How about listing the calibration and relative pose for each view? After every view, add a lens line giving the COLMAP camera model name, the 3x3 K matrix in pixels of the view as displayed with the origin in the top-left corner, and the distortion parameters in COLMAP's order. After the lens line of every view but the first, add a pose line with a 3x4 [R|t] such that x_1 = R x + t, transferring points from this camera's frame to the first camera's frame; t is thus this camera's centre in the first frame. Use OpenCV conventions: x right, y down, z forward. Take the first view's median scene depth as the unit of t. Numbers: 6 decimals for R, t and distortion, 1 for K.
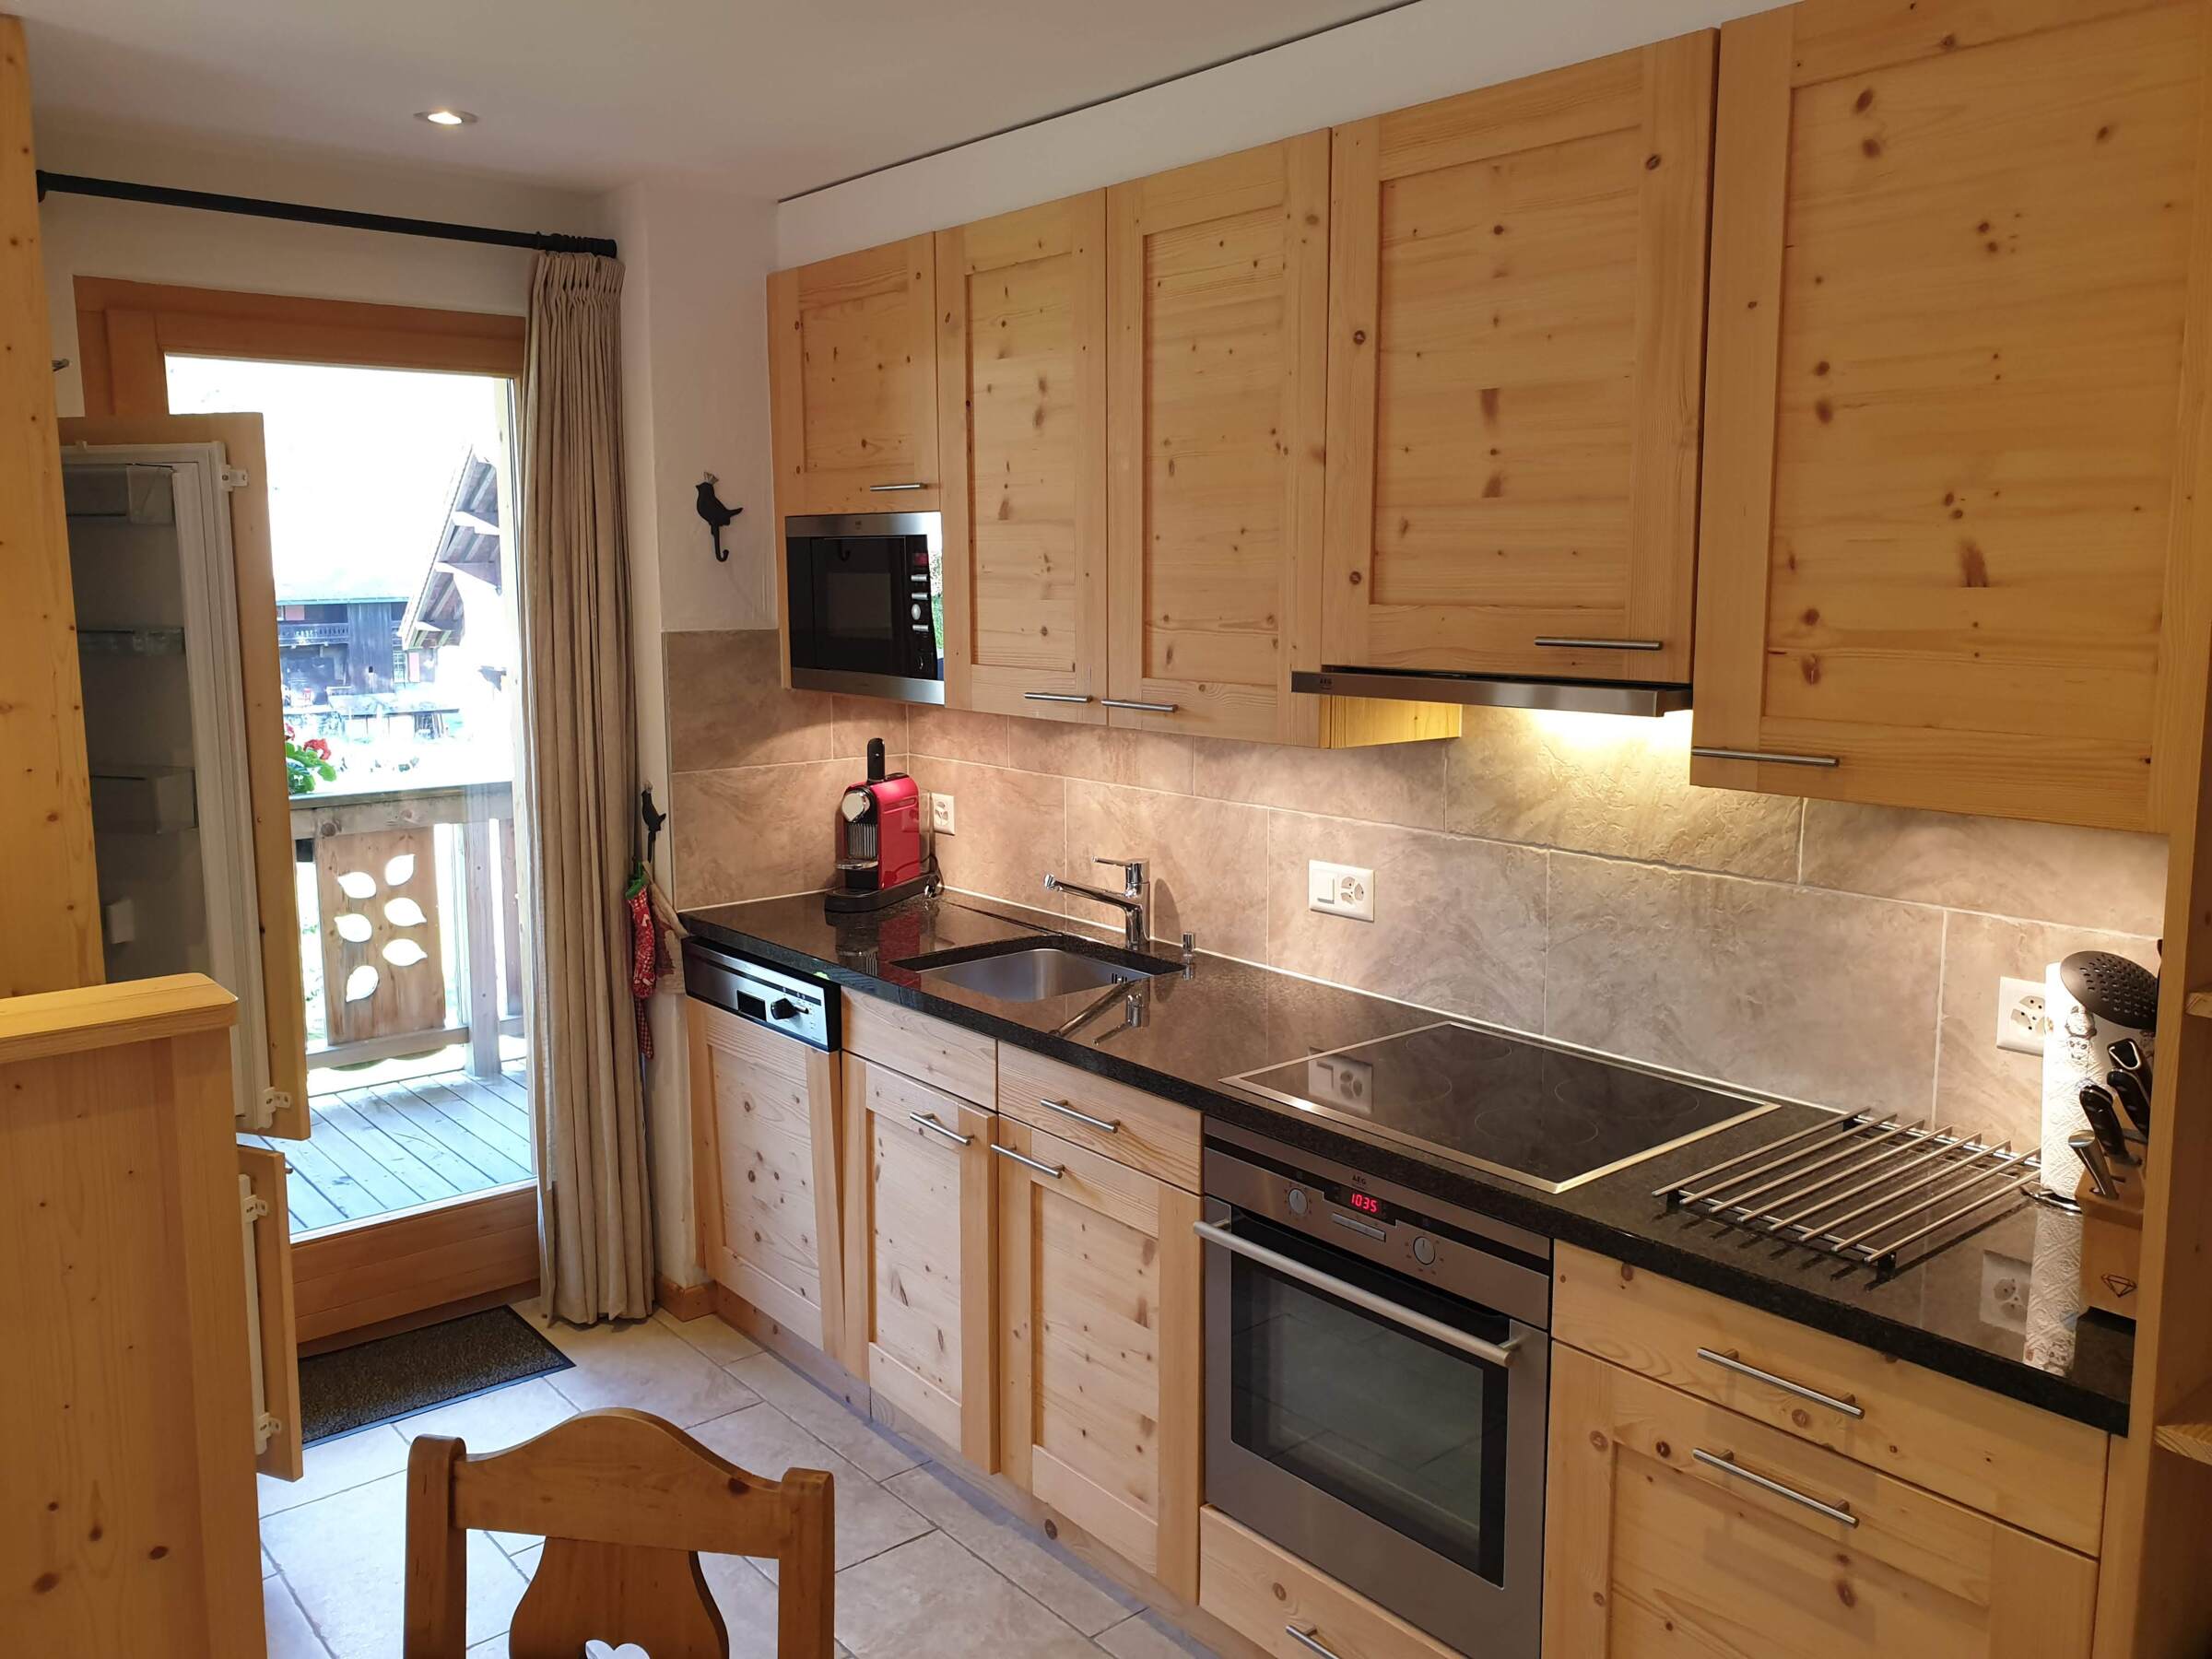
lens RADIAL K [[1708.1, 0, 1145.1], [0, 1708.1, 794.5], [0, 0, 1]] dist [0.062942, -0.089006]
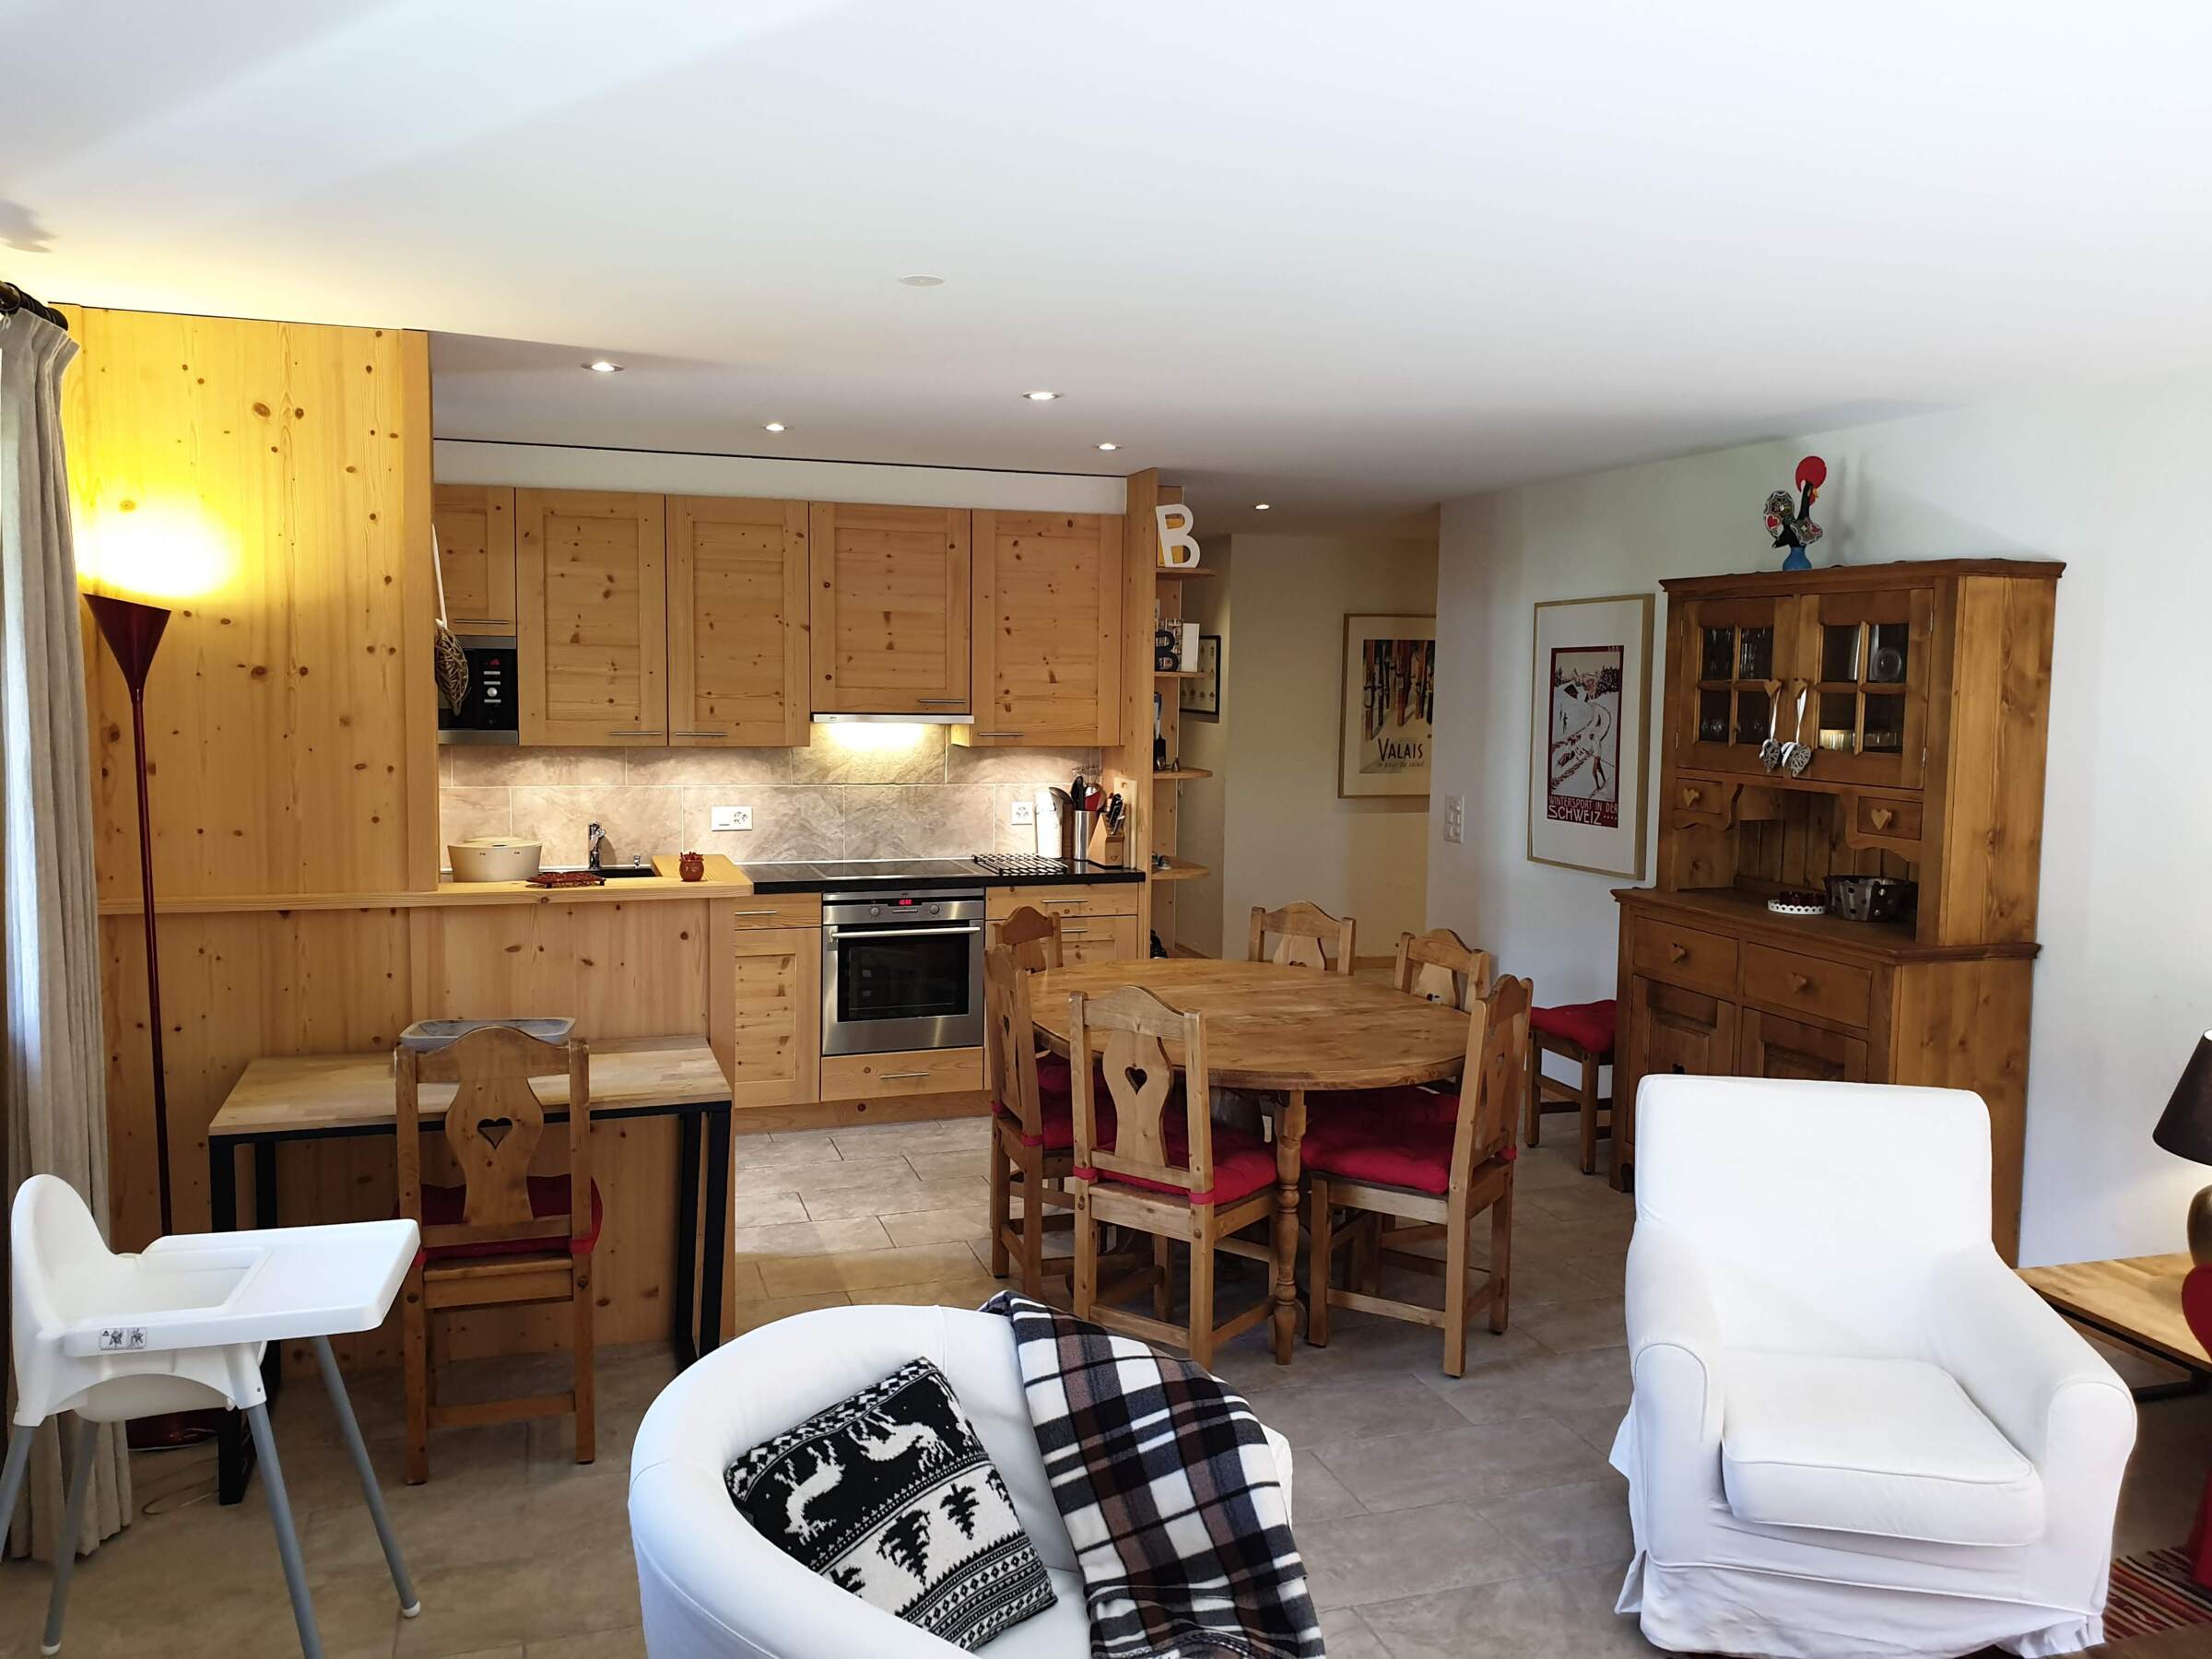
lens RADIAL K [[1708.1, 0, 1116.0], [0, 1708.1, 832.8], [0, 0, 1]] dist [0.062942, -0.089006]
pose [[0.381675, -0.082240, 0.920631, -1.856695], [0.106145, 0.993344, 0.044730, 0.030718], [-0.918182, 0.080648, 0.387864, -0.322987]]
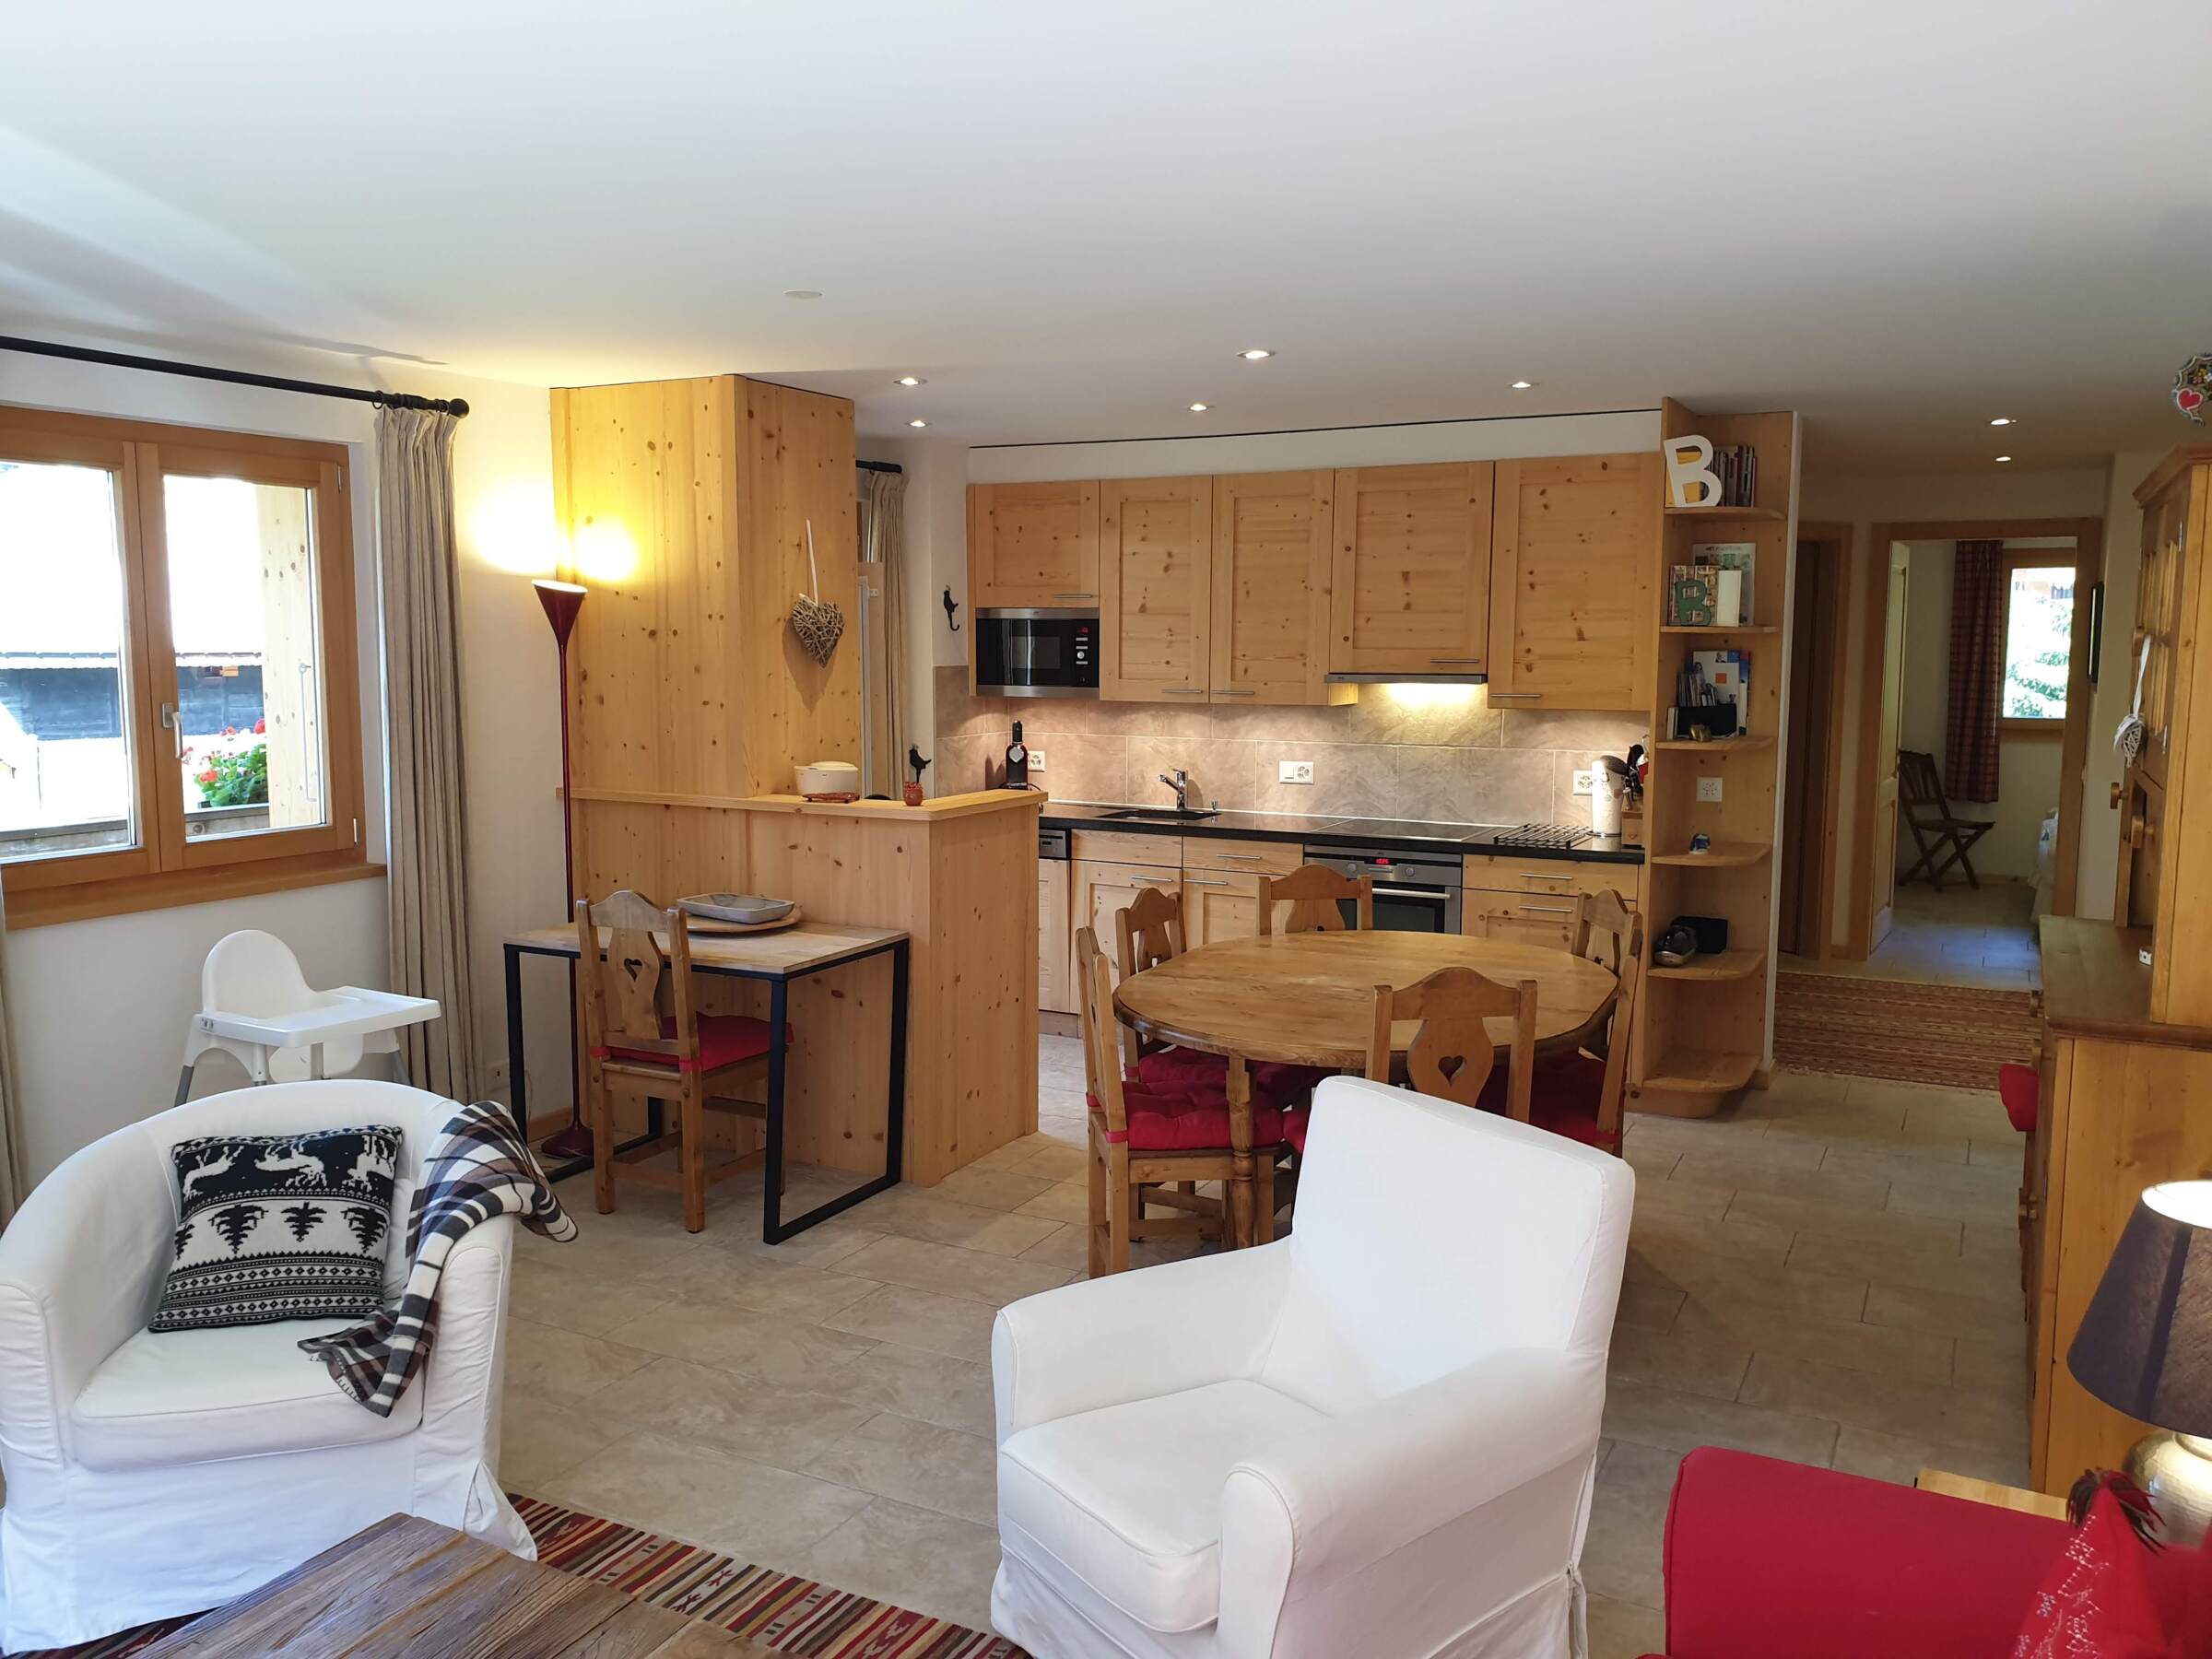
lens RADIAL K [[1708.1, 0, 1098.3], [0, 1708.1, 843.2], [0, 0, 1]] dist [0.062942, -0.089006]
pose [[0.928683, -0.041829, 0.368507, -1.085042], [0.045700, 0.998954, -0.001779, 0.156000], [-0.368047, 0.018493, 0.929623, -1.159786]]
